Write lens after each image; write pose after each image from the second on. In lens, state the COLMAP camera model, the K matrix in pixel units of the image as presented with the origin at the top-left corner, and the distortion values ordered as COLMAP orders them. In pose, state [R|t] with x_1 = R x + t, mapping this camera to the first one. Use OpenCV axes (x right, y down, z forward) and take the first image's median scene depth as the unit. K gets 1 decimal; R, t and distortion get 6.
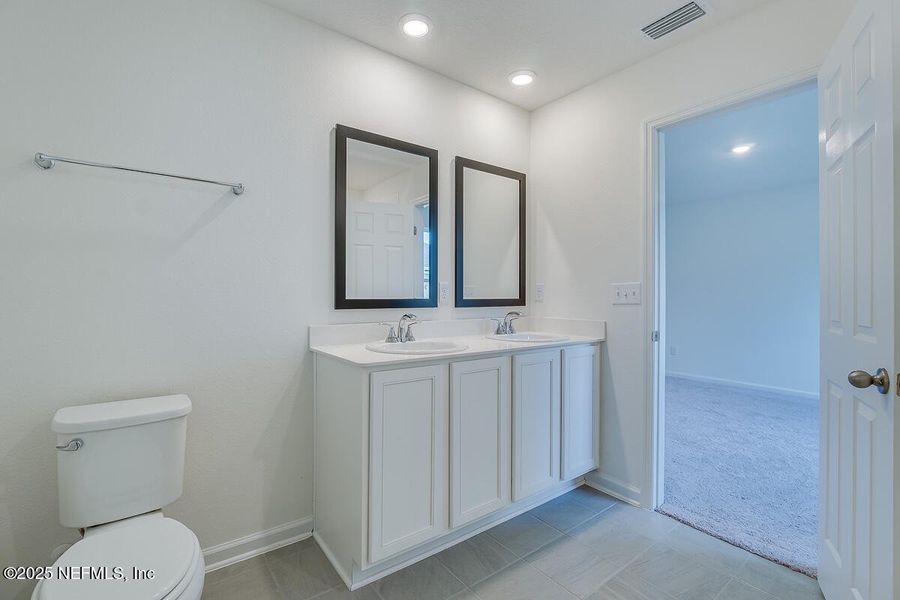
lens RADIAL K [[401.8, 0, 448.7], [0, 401.8, 296.3], [0, 0, 1]] dist [-0.000126, -0.000121]
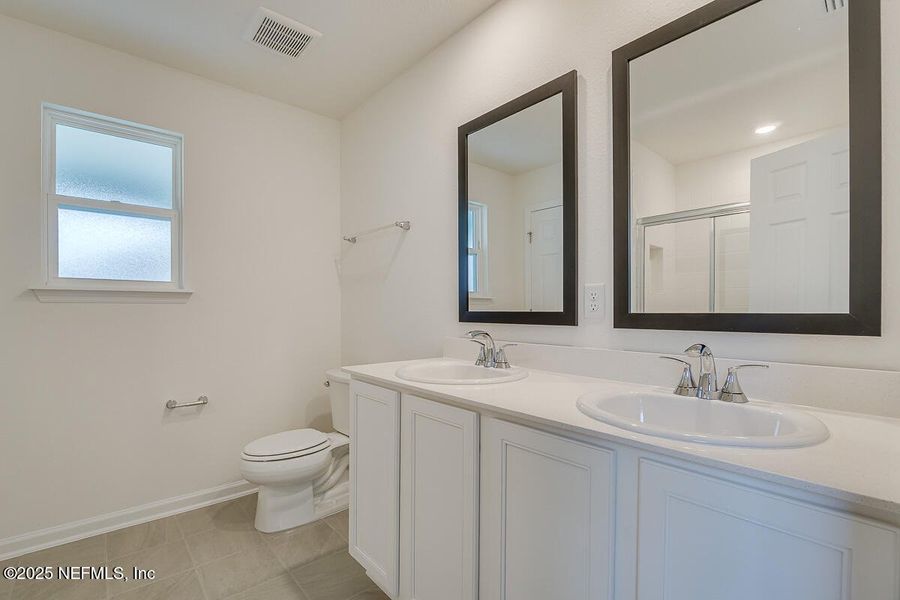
lens RADIAL K [[409.1, 0, 450.1], [0, 409.1, 314.9], [0, 0, 1]] dist [0.001188, 0.000034]
pose [[0.091470, 0.006306, -0.995788, 0.577521], [-0.003796, 0.999975, 0.005984, 0.007971], [0.995801, 0.003233, 0.091492, 0.748172]]
